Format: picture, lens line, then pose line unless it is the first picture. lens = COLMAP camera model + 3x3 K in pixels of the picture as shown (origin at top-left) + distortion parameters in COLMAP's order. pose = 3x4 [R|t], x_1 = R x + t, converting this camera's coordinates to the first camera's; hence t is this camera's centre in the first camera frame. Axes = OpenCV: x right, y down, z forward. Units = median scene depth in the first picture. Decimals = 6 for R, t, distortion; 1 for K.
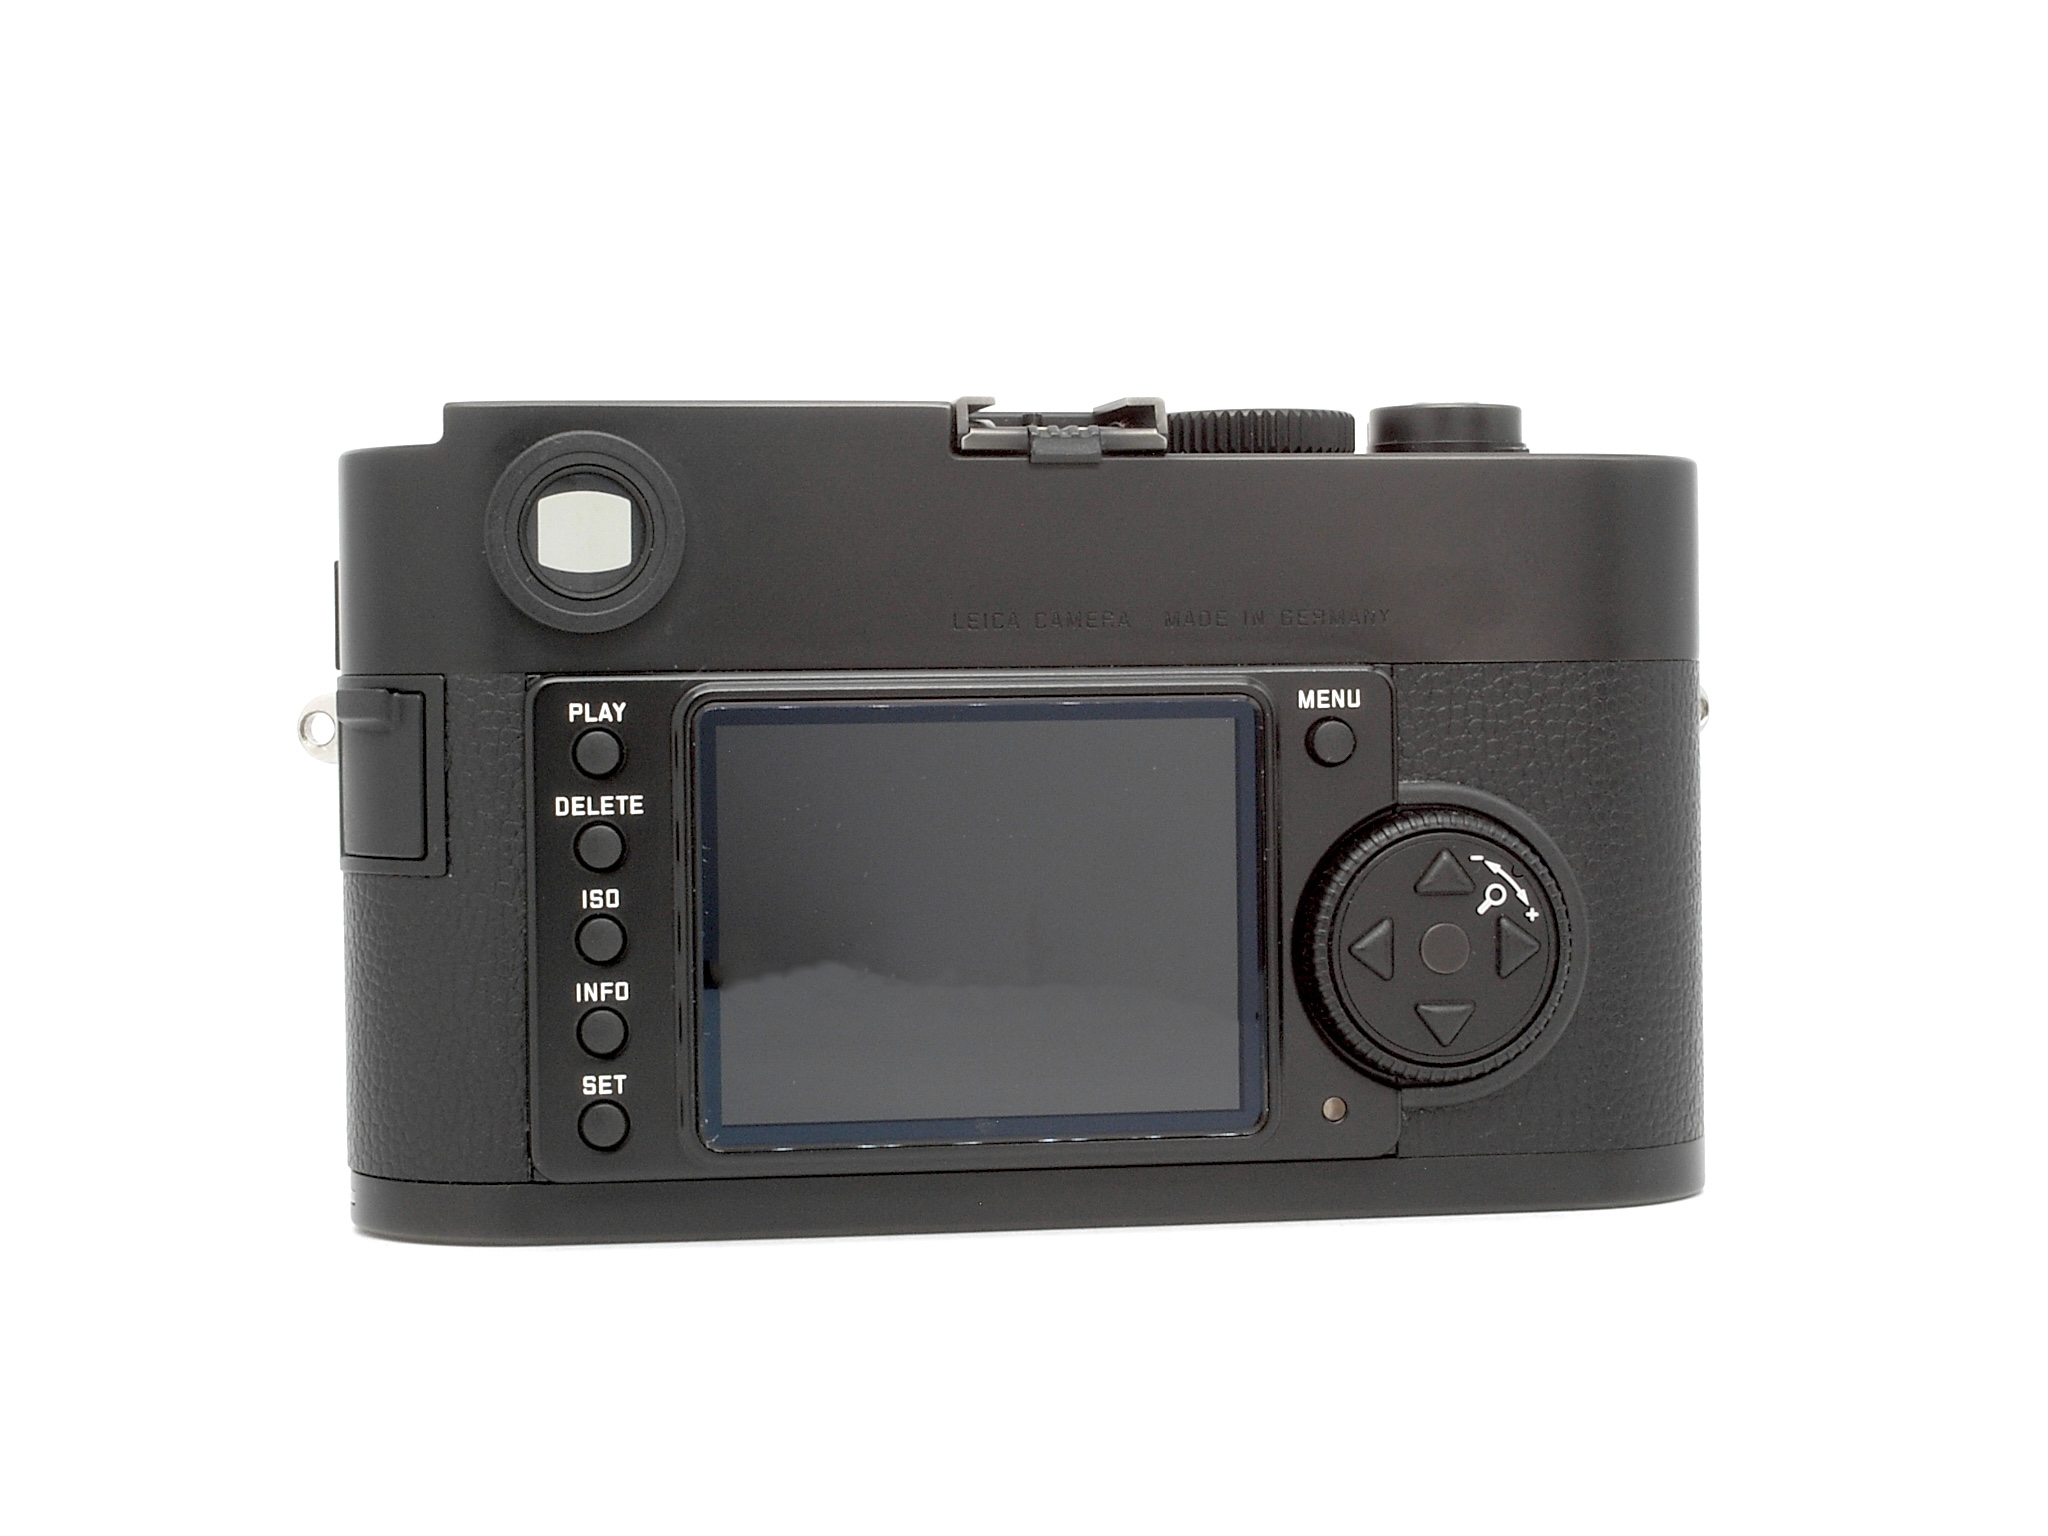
lens RADIAL K [[4292.9, 0, 1022.7], [0, 4292.9, 764.7], [0, 0, 1]] dist [-0.529242, 0.000000]
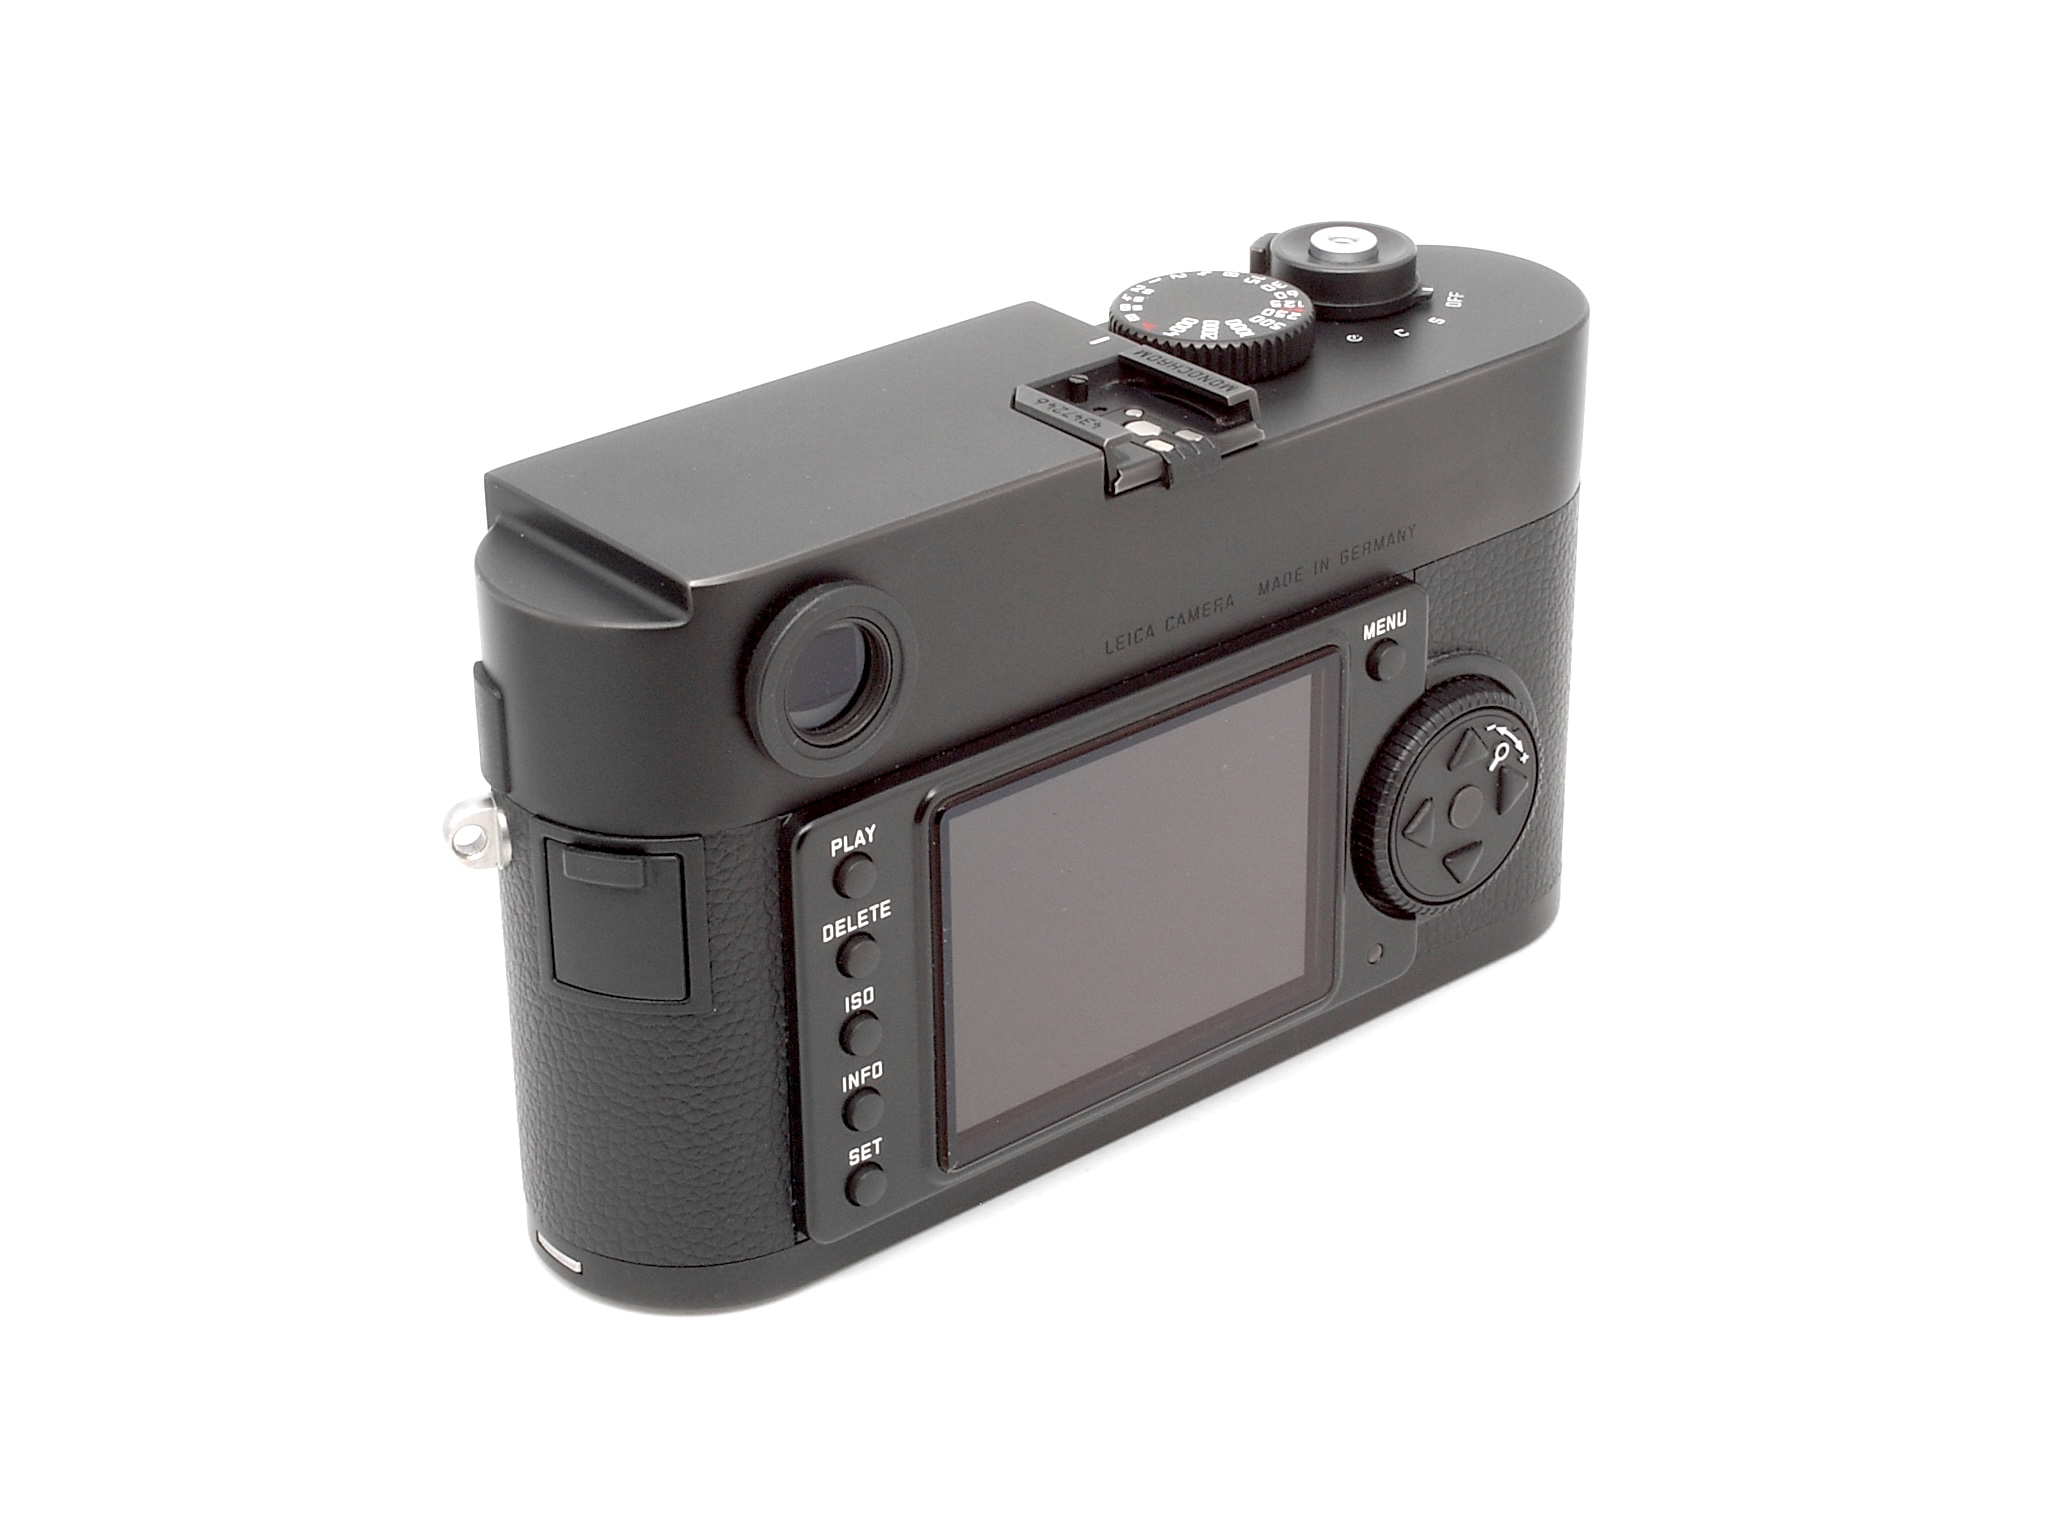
lens RADIAL K [[4292.9, 0, 1027.5], [0, 4292.9, 762.8], [0, 0, 1]] dist [-0.529242, 0.000000]
pose [[0.843623, -0.245517, 0.477515, -0.539336], [0.007015, 0.894299, 0.447414, -0.477185], [-0.536889, -0.374099, 0.756174, 0.218672]]
